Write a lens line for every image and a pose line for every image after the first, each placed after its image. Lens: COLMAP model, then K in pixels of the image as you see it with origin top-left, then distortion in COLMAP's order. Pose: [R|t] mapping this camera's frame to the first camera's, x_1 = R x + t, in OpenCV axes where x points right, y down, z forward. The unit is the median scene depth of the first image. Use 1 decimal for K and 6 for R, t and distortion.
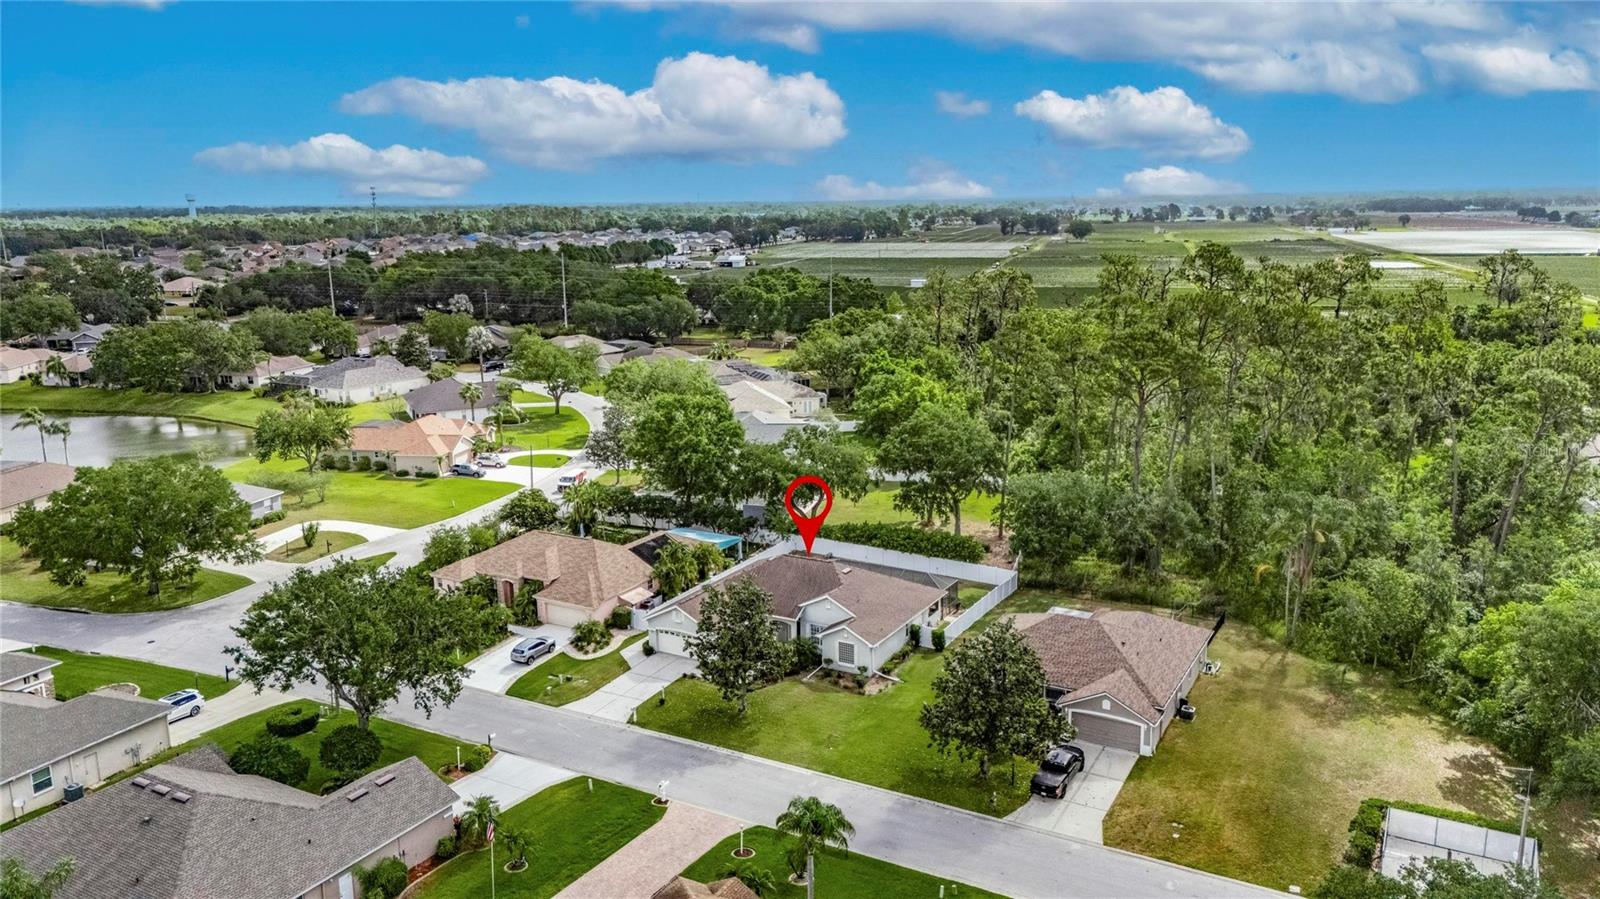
lens RADIAL K [[1169.9, 0, 800.8], [0, 1169.9, 451.2], [0, 0, 1]] dist [0.077656, -0.074841]
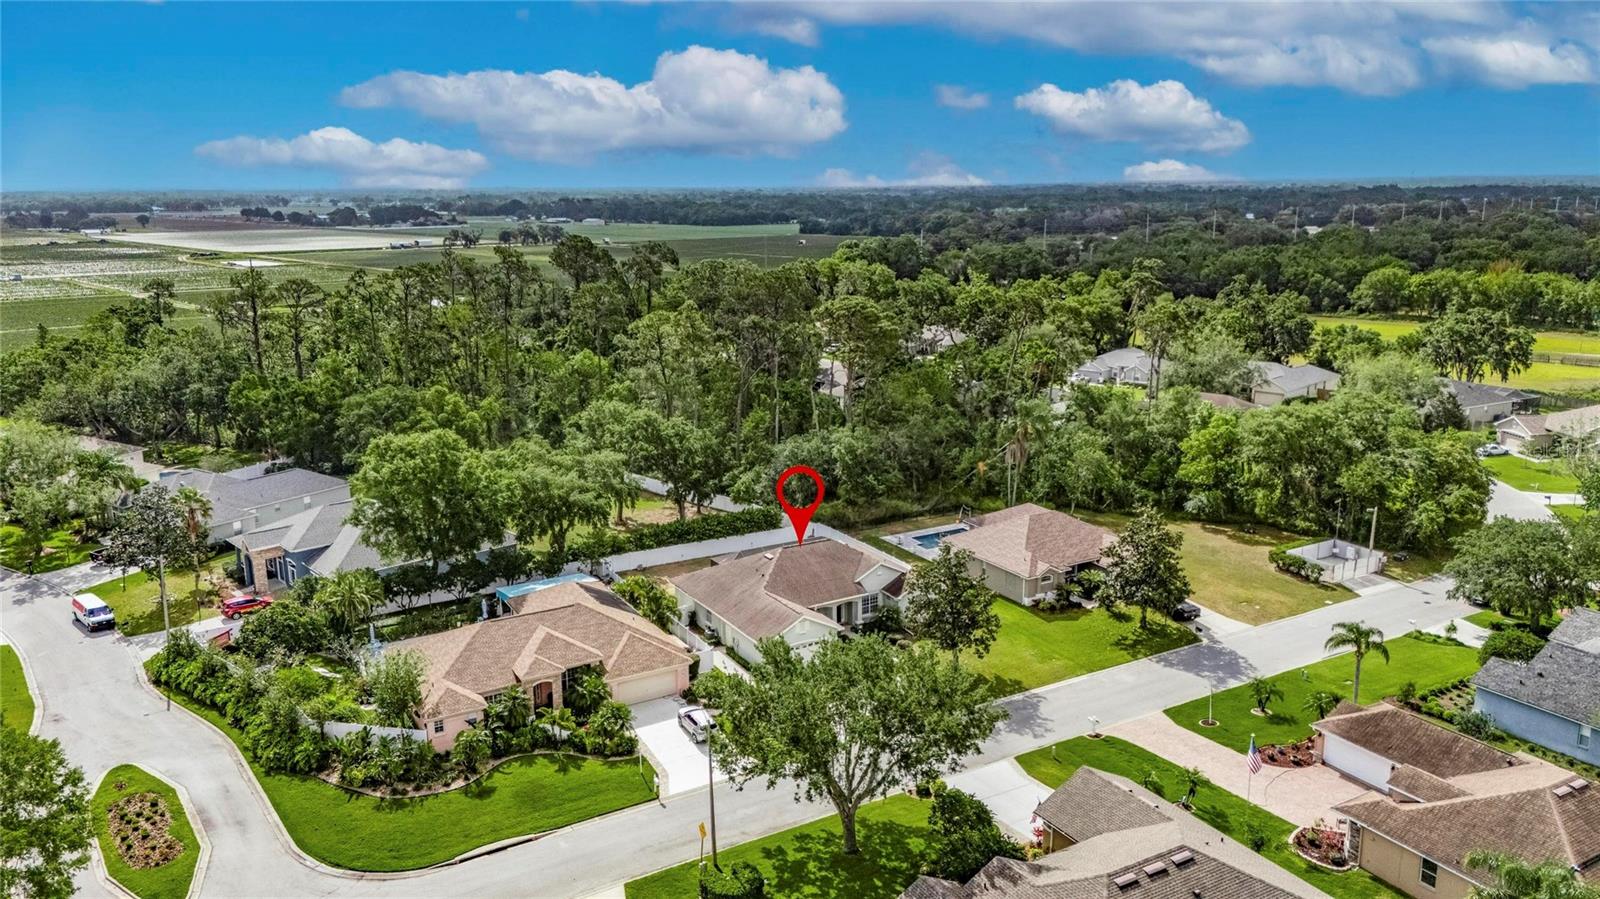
lens RADIAL K [[1169.9, 0, 812.1], [0, 1169.9, 452.4], [0, 0, 1]] dist [0.077656, -0.074841]
pose [[0.498864, -0.182557, 0.847235, -0.680328], [0.182970, 0.977715, 0.102937, -0.072159], [-0.847146, 0.103667, 0.521150, 0.378095]]
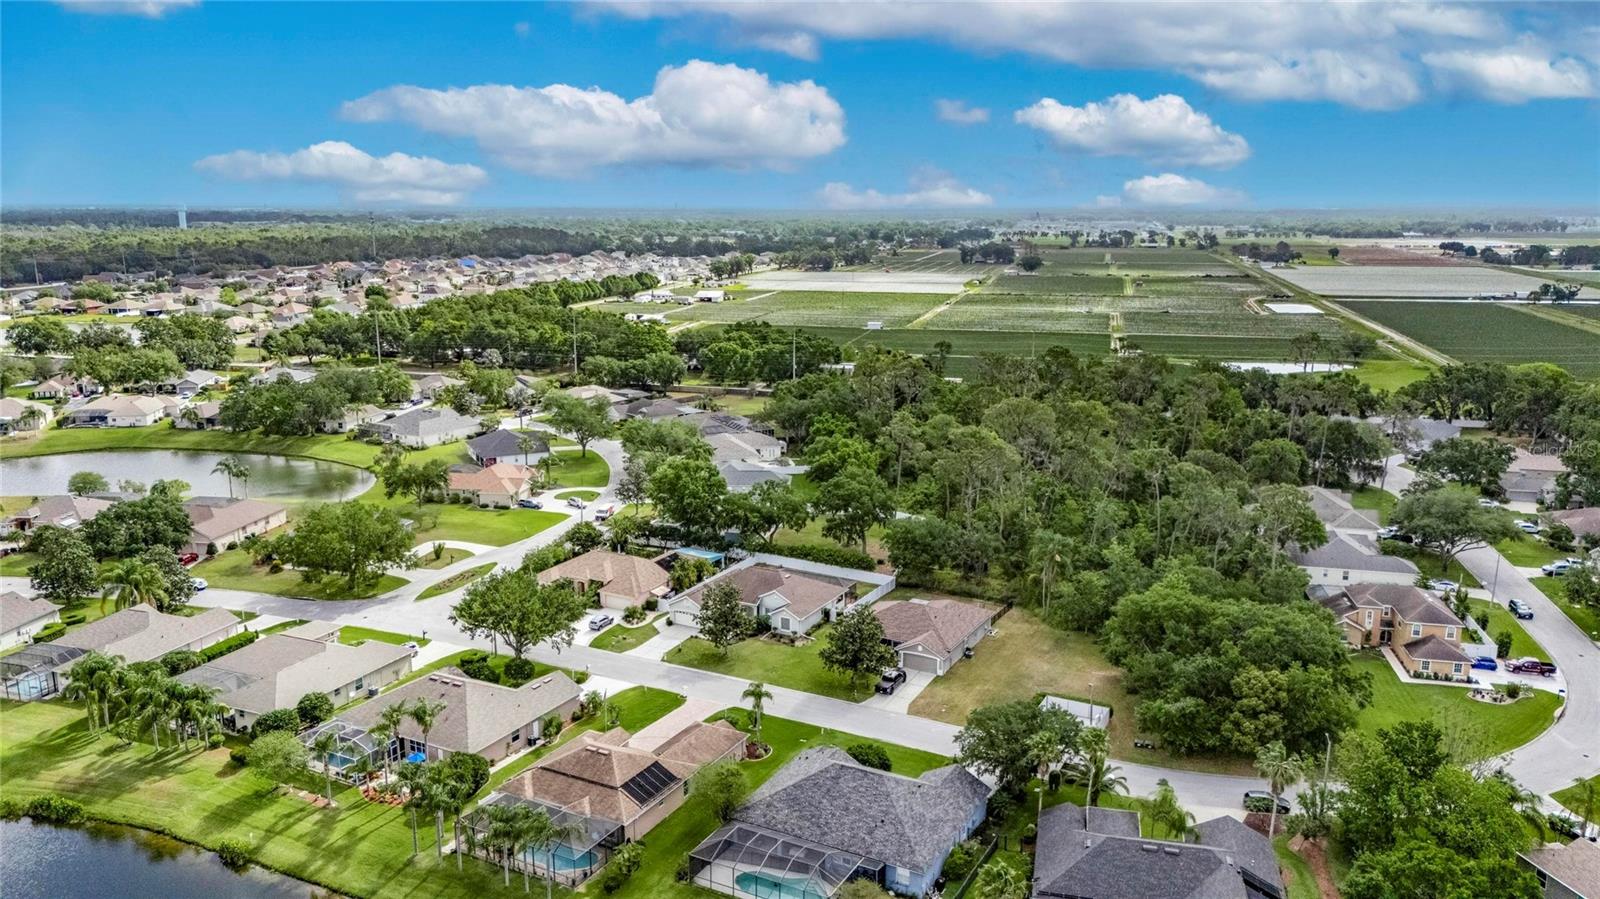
lens RADIAL K [[1169.9, 0, 800.7], [0, 1169.9, 444.1], [0, 0, 1]] dist [0.077656, -0.074841]
pose [[0.999741, 0.007653, 0.021431, 0.016644], [-0.007445, 0.999924, -0.009787, -0.057730], [-0.021504, 0.009624, 0.999722, -0.551892]]
